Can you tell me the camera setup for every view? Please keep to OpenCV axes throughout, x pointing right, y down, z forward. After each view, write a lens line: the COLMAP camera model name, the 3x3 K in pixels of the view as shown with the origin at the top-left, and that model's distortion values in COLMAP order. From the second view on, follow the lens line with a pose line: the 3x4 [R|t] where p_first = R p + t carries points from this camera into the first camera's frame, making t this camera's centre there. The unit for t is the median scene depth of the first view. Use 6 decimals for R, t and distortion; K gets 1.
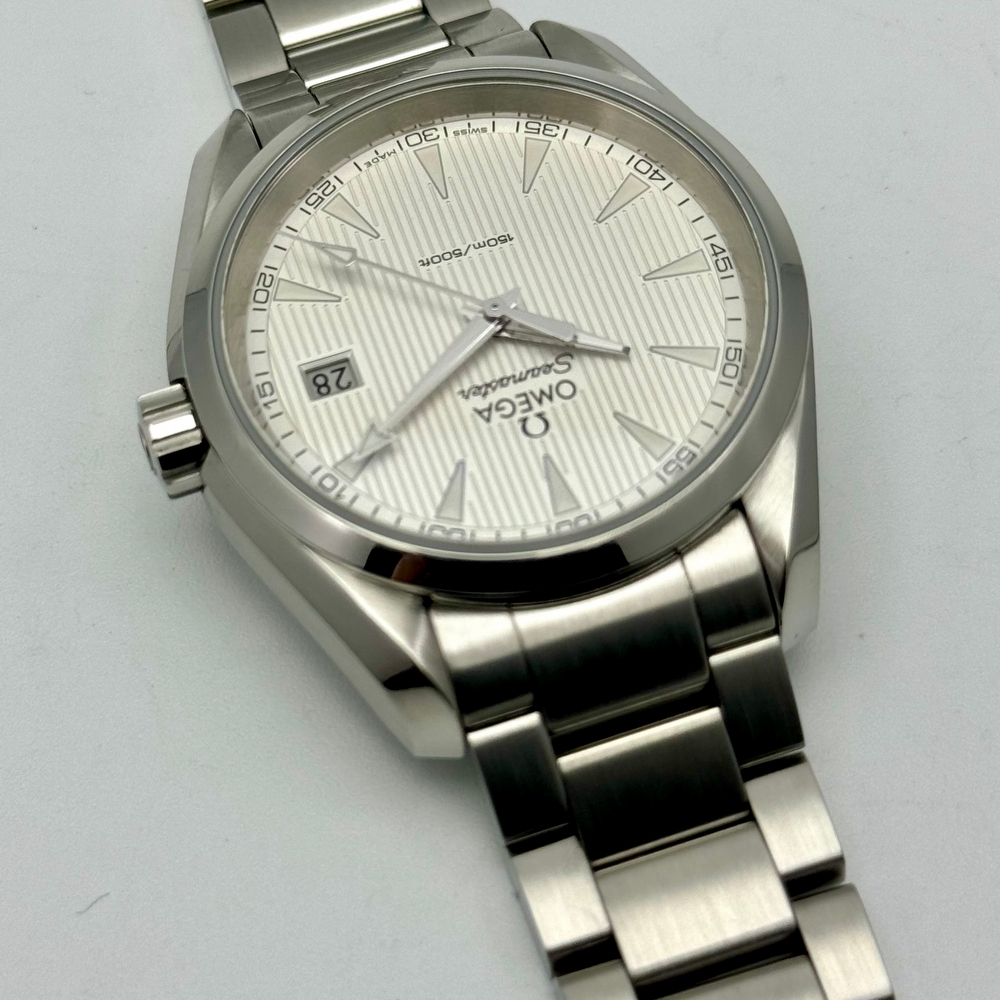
lens RADIAL K [[2966.7, 0, 501.0], [0, 2966.7, 506.5], [0, 0, 1]] dist [0.204409, 0.000000]
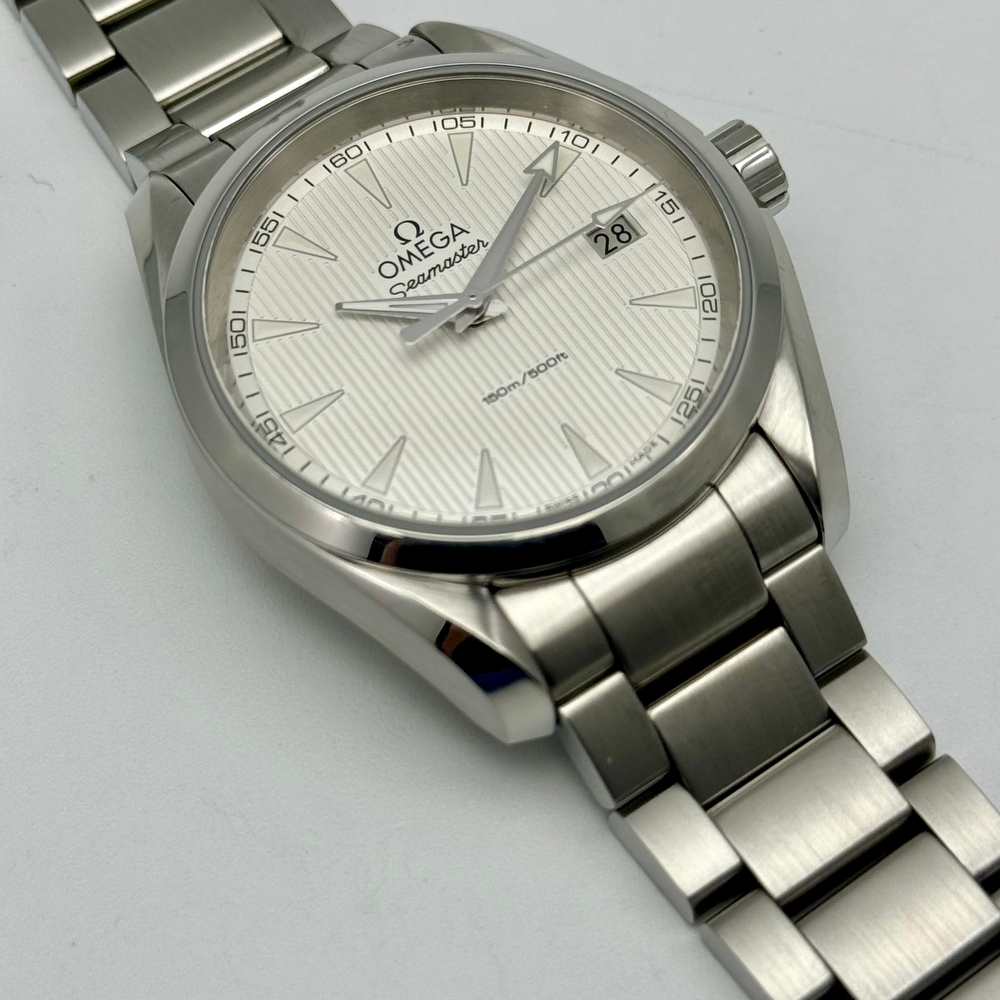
lens RADIAL K [[2966.7, 0, 502.8], [0, 2966.7, 503.7], [0, 0, 1]] dist [0.204409, 0.000000]
pose [[-0.962535, 0.259359, -0.079110, 0.085428], [-0.210675, -0.531636, 0.820353, -0.928251], [0.170709, 0.806285, 0.566359, 0.479928]]
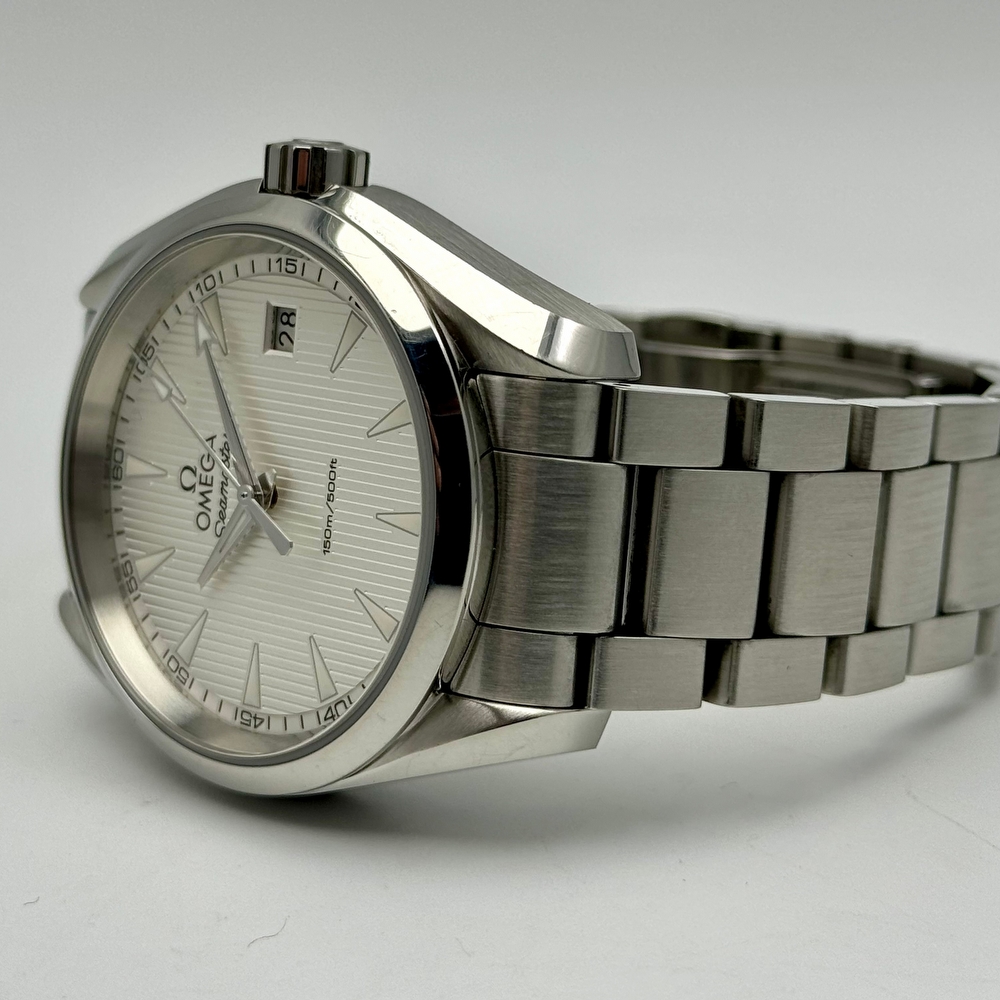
lens RADIAL K [[2966.7, 0, 495.7], [0, 2966.7, 500.0], [0, 0, 1]] dist [0.204409, 0.000000]
pose [[-0.297124, 0.892074, 0.340471, -0.378592], [-0.287236, -0.423564, 0.859121, -0.979973], [0.910611, 0.157470, 0.382087, 0.674678]]
